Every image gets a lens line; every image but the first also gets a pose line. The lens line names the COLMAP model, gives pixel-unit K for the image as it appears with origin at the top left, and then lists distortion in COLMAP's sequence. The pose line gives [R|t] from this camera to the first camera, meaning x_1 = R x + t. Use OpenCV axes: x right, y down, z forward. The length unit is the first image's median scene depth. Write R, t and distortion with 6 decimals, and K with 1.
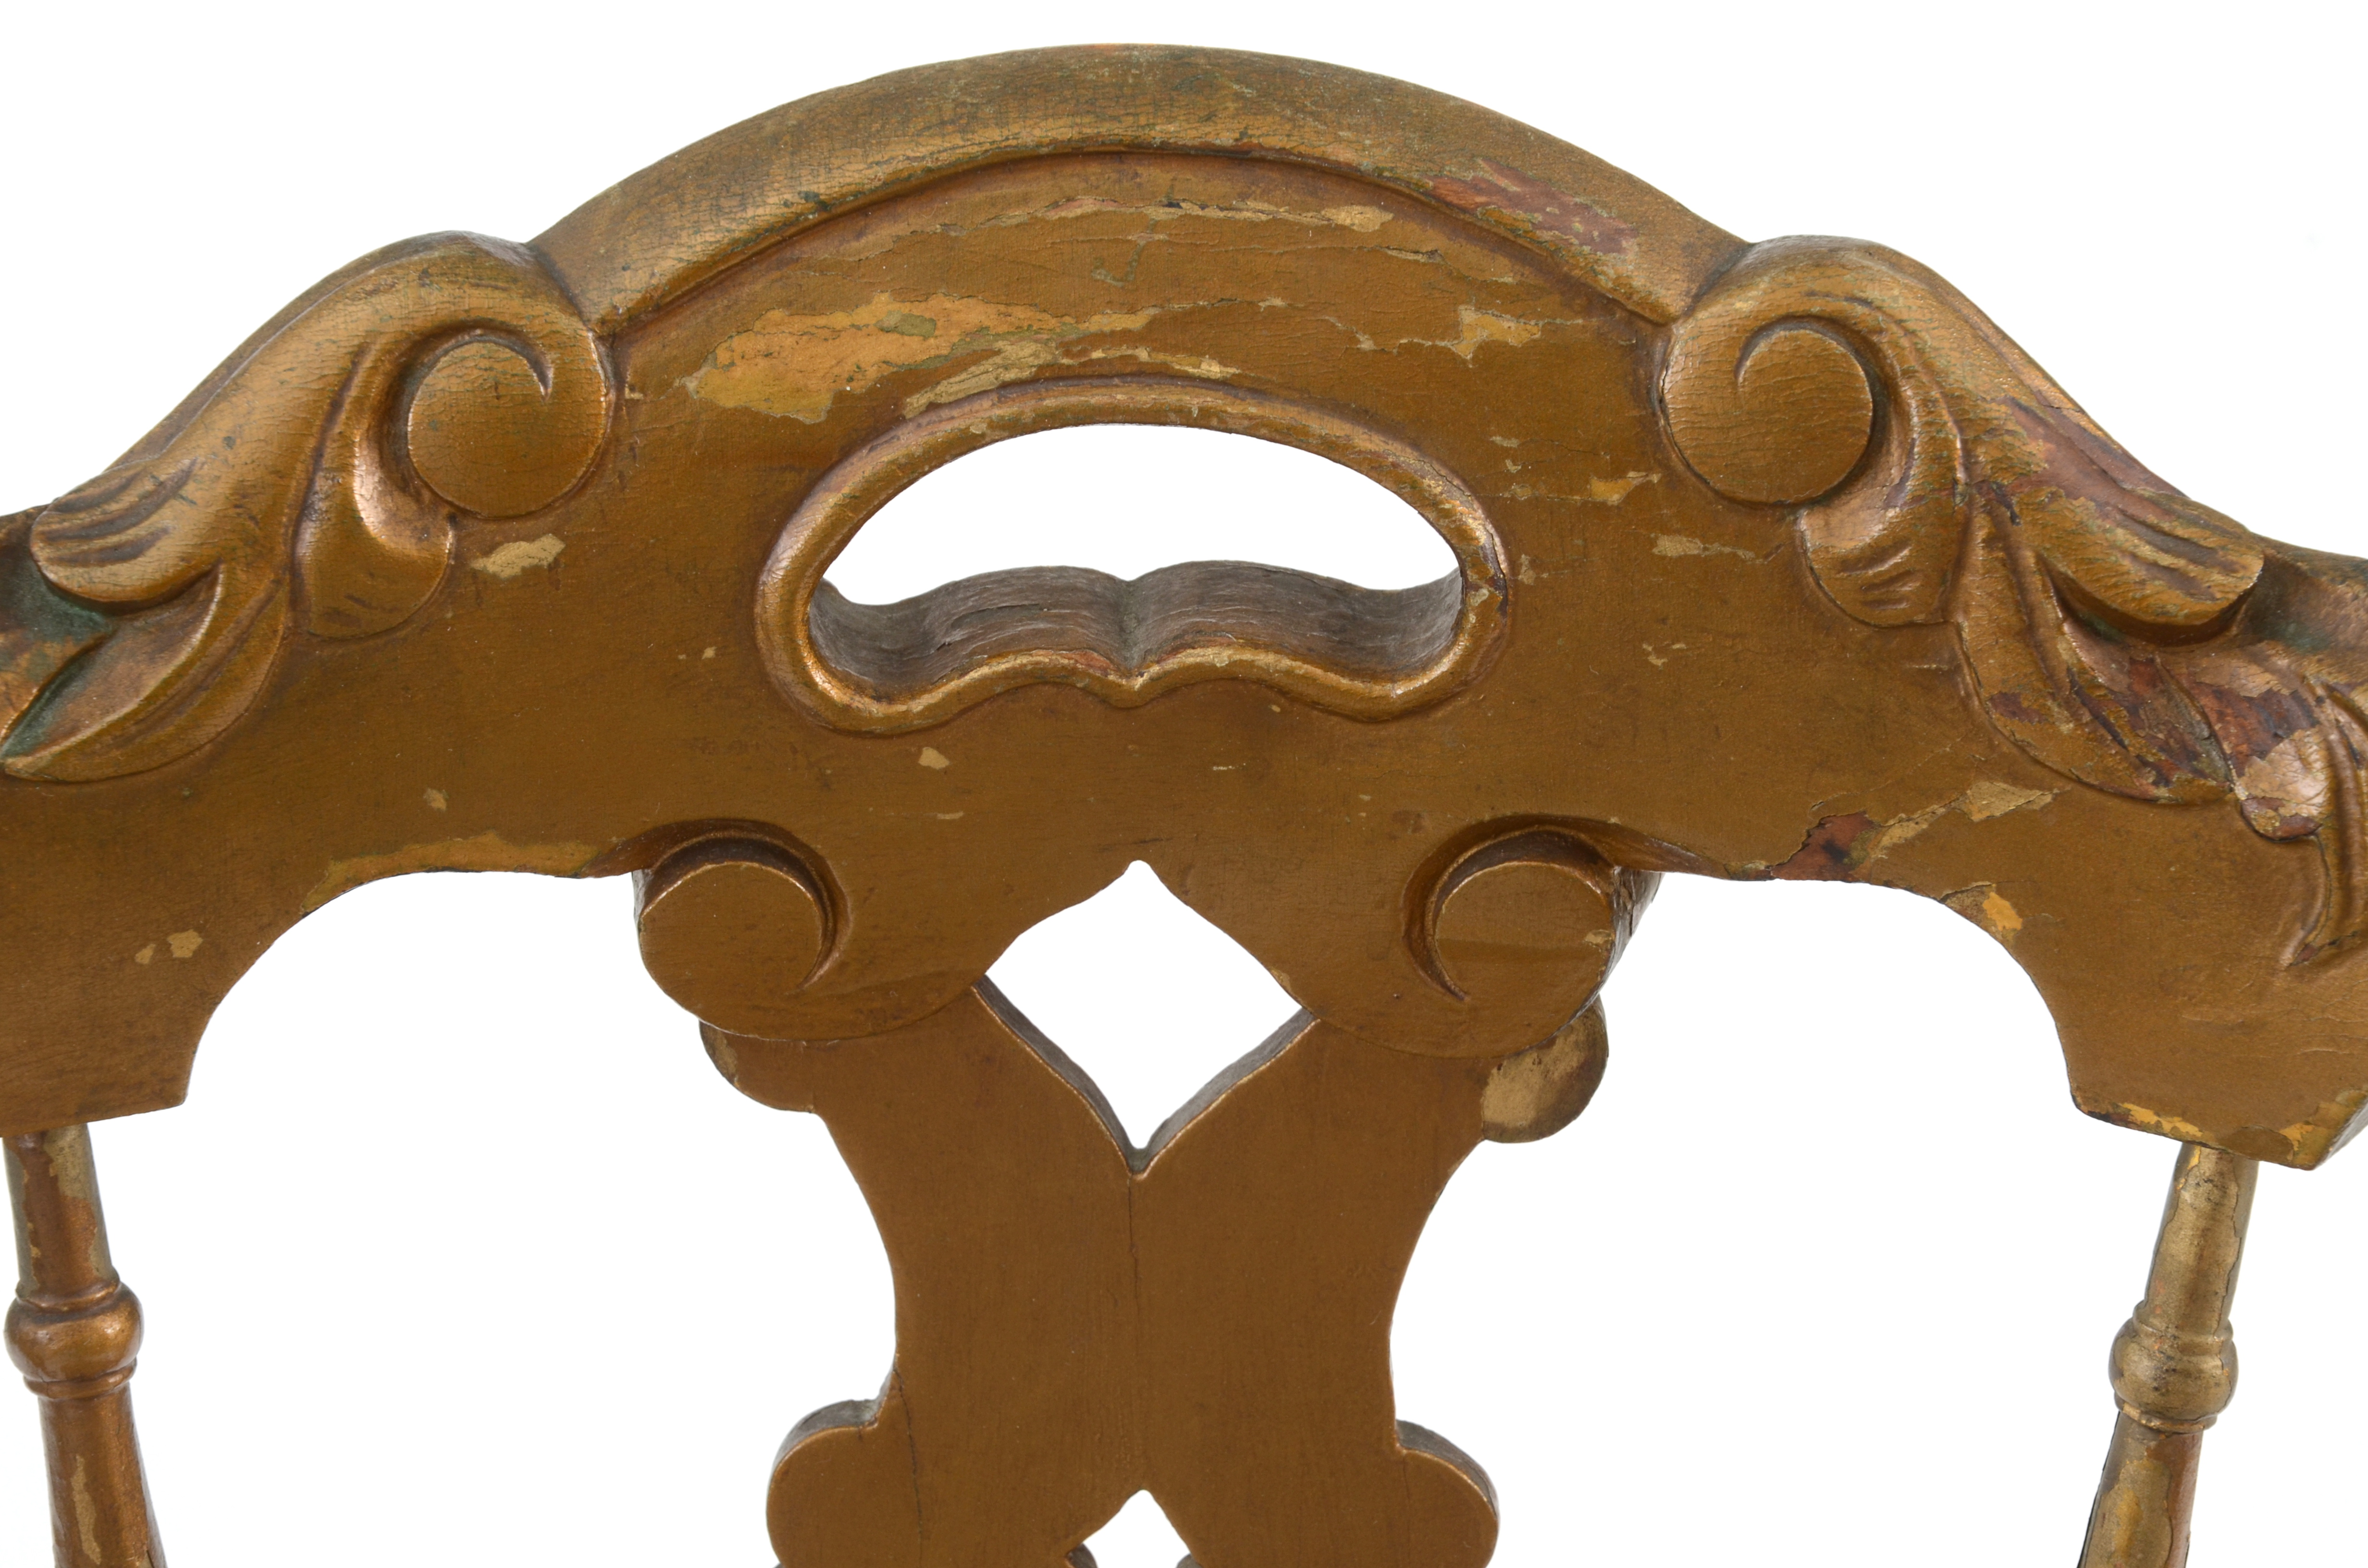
lens RADIAL K [[6967.7, 0, 1178.9], [0, 6967.7, 785.7], [0, 0, 1]] dist [0.596492, -0.447509]
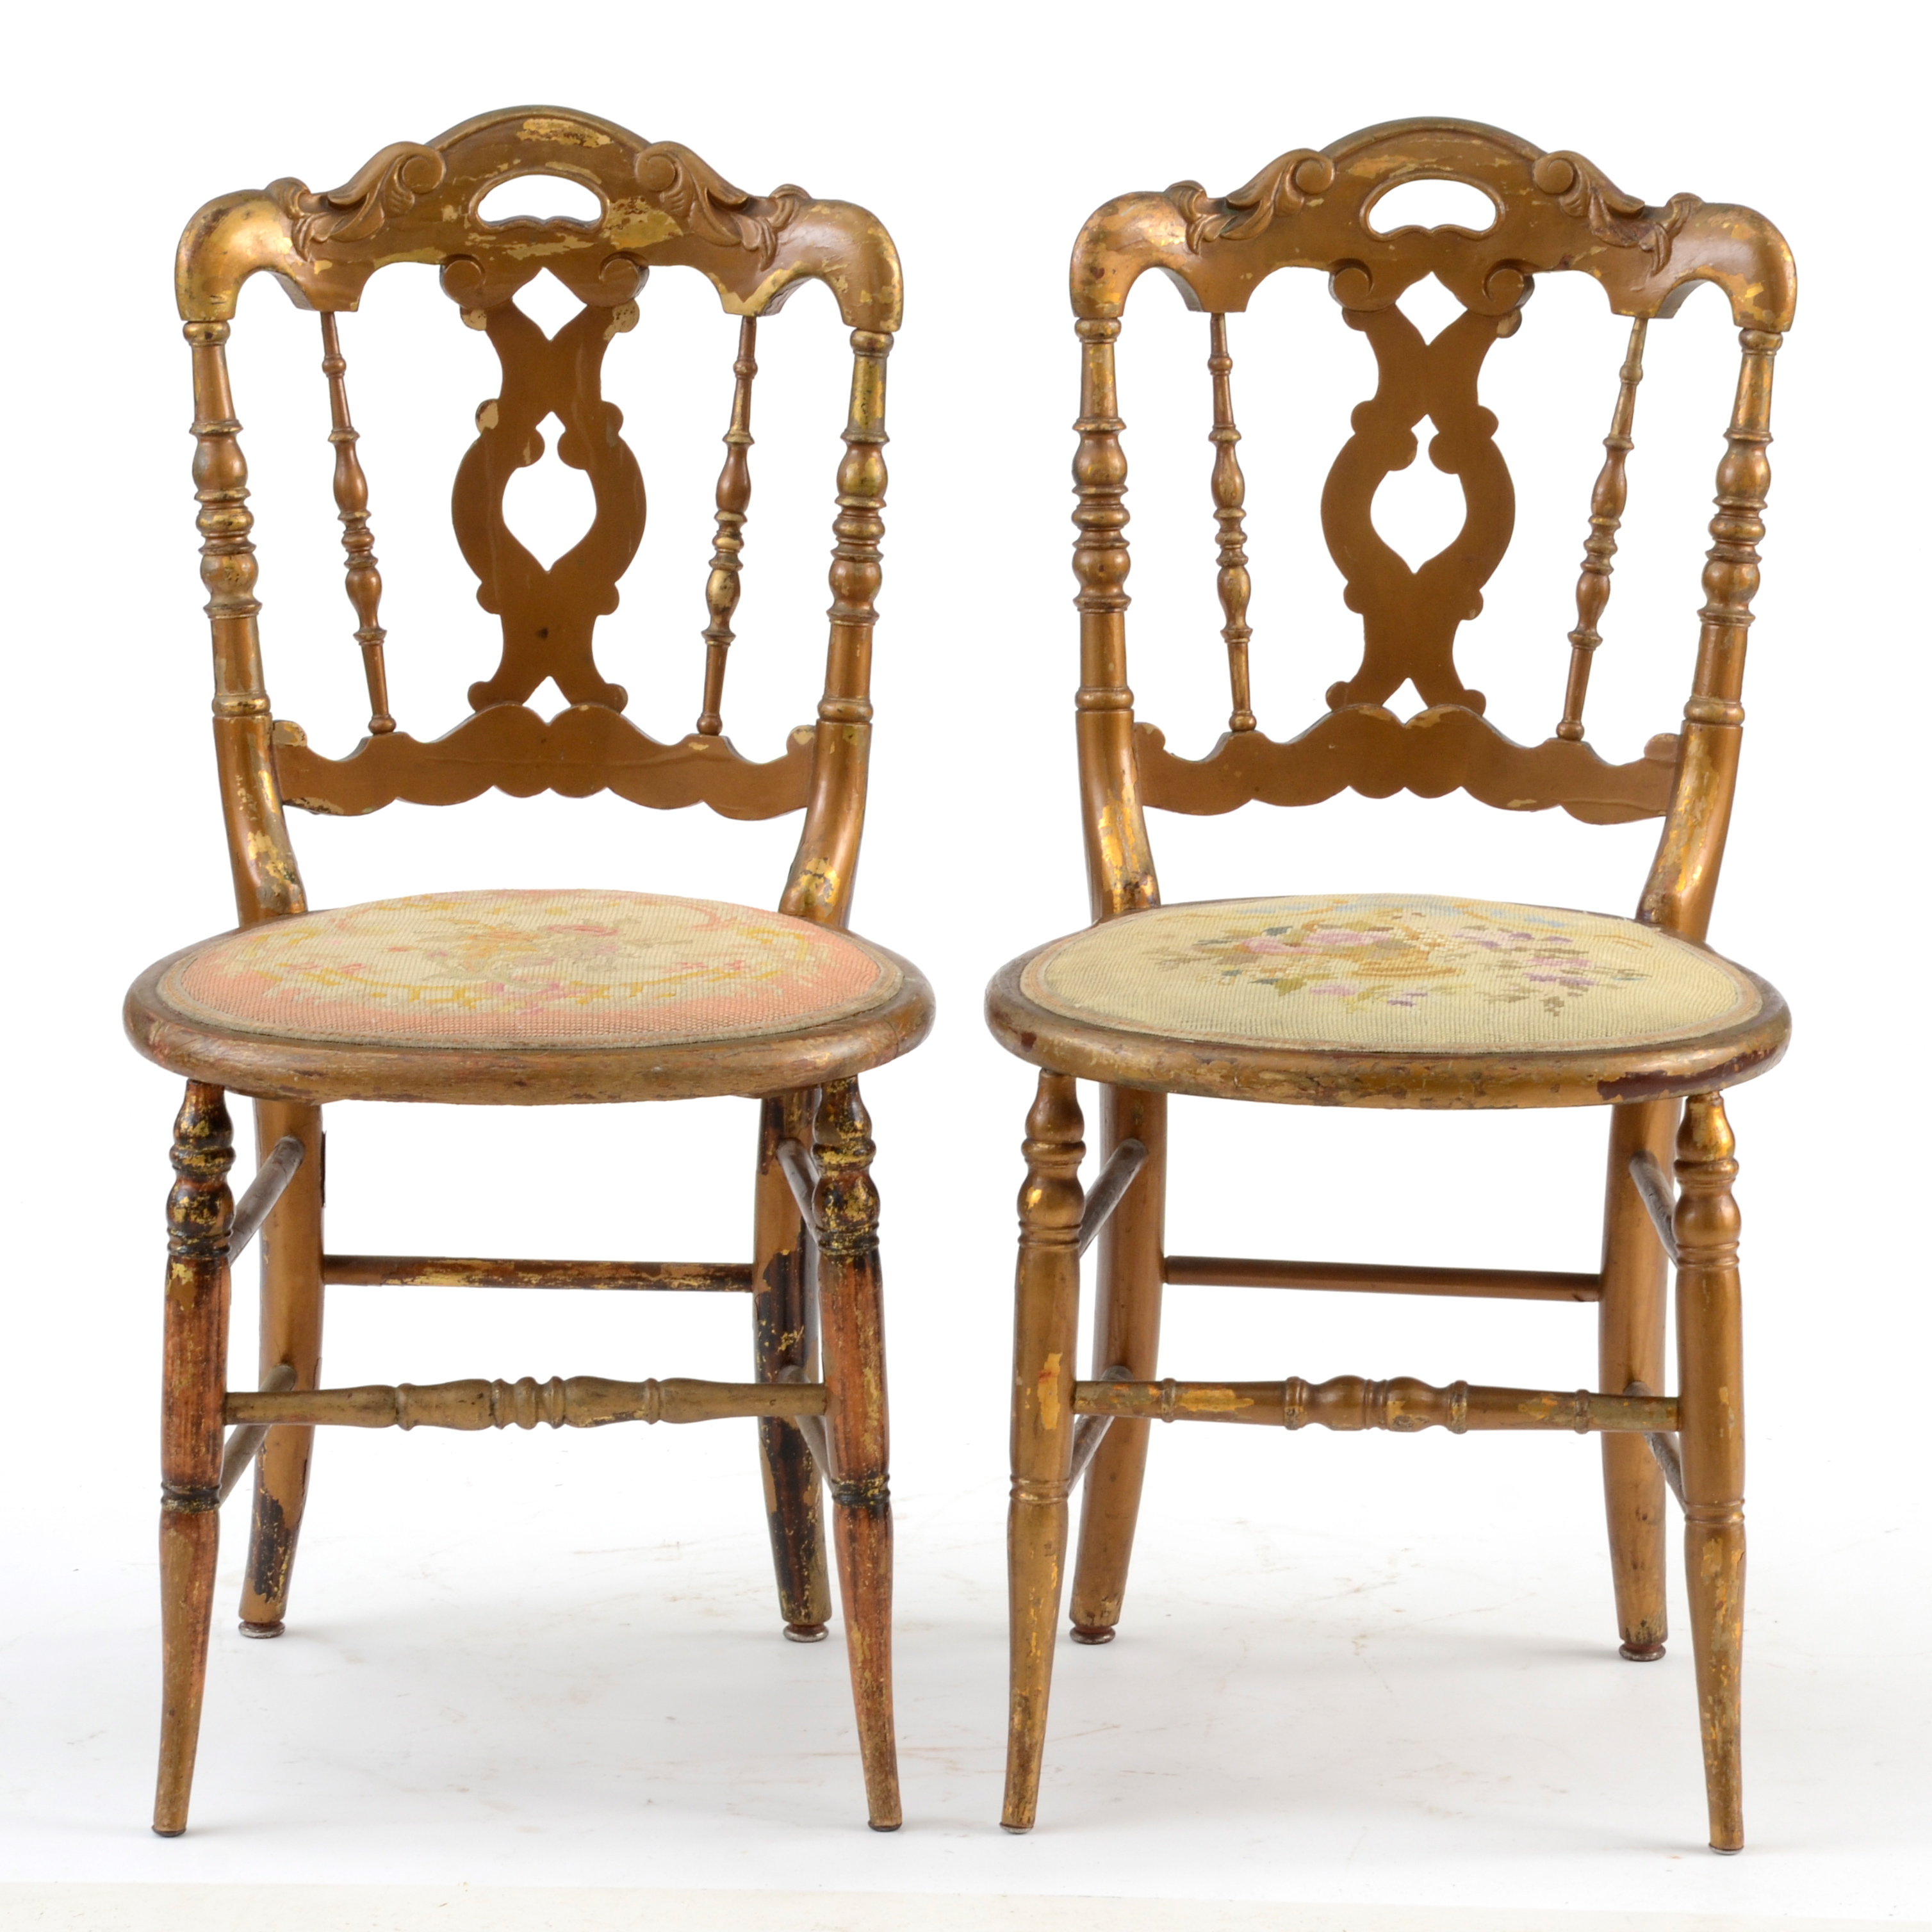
lens RADIAL K [[9171.5, 0, 958.4], [0, 9171.5, 1003.3], [0, 0, 1]] dist [0.761084, -1.276683]
pose [[0.999377, 0.022977, -0.026798, -0.163118], [-0.030123, 0.950877, -0.308100, 2.698704], [0.018402, 0.308716, 0.950976, -5.447053]]
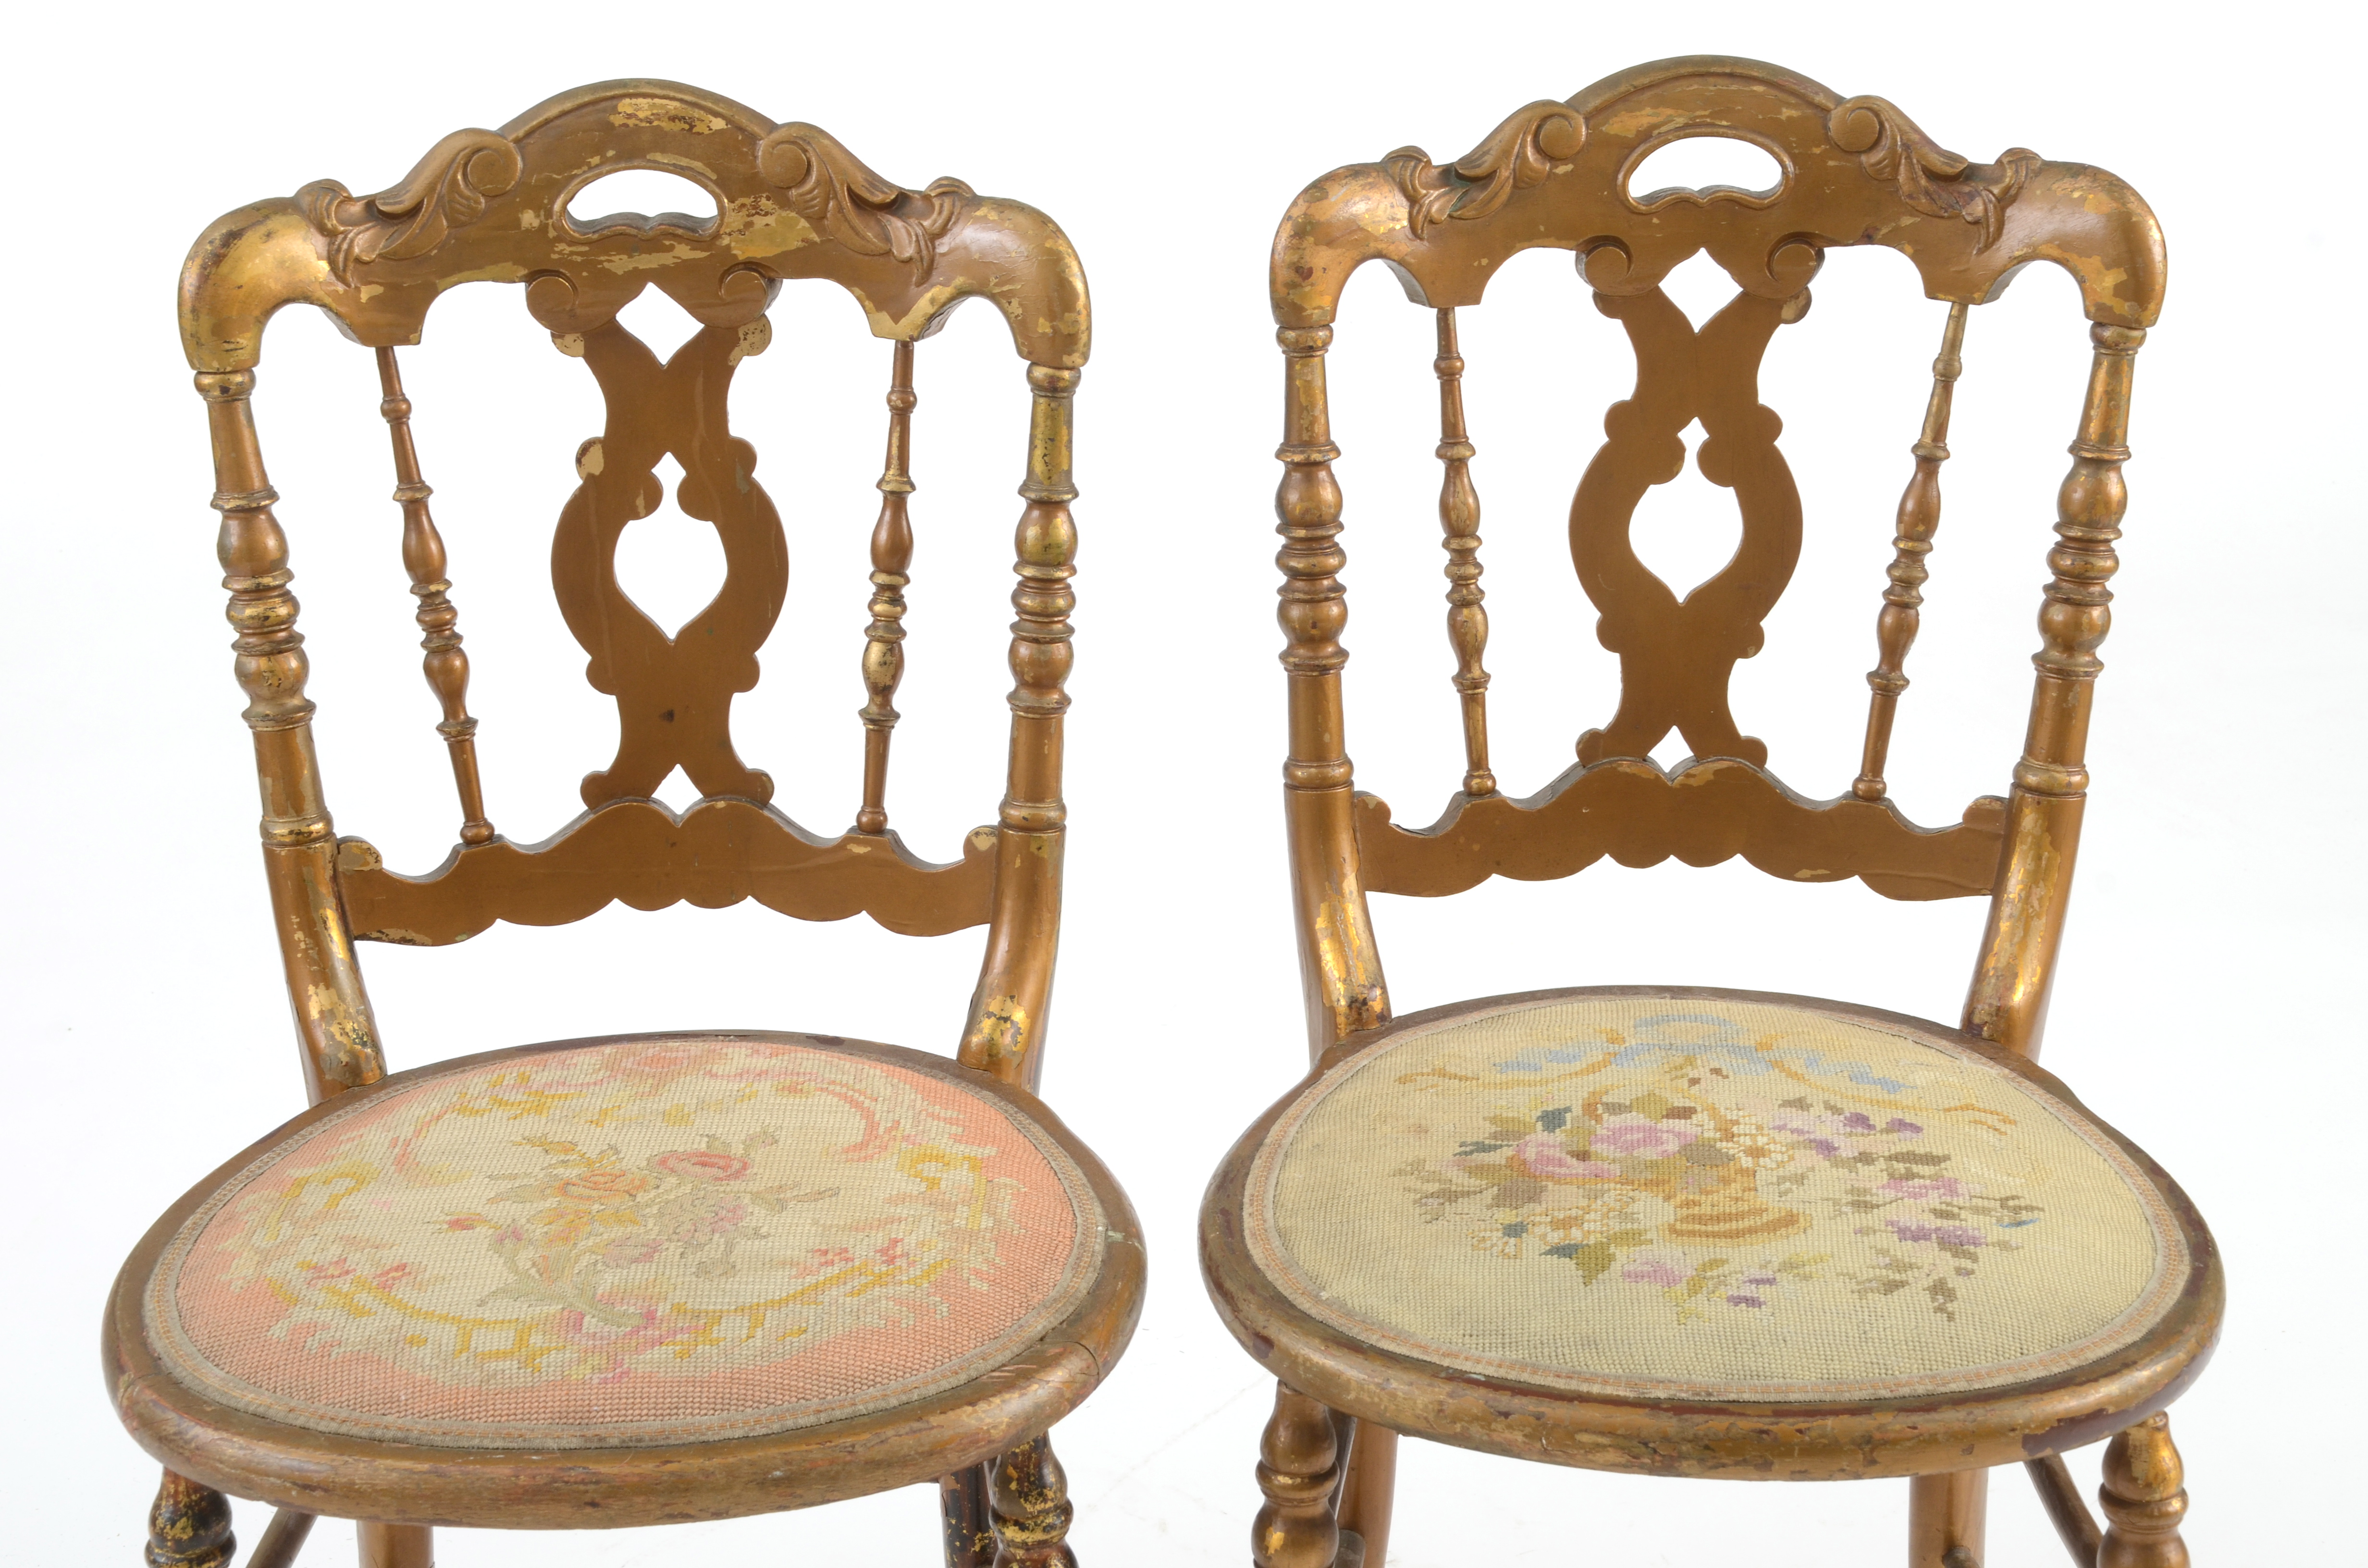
lens RADIAL K [[4781.5, 0, 1161.6], [0, 4781.5, 808.6], [0, 0, 1]] dist [0.306632, 0.751845]
pose [[1.000000, 0.000062, -0.000107, -0.344060], [-0.000078, 0.988082, -0.153926, 0.822506], [0.000096, 0.153926, 0.988082, -1.901210]]
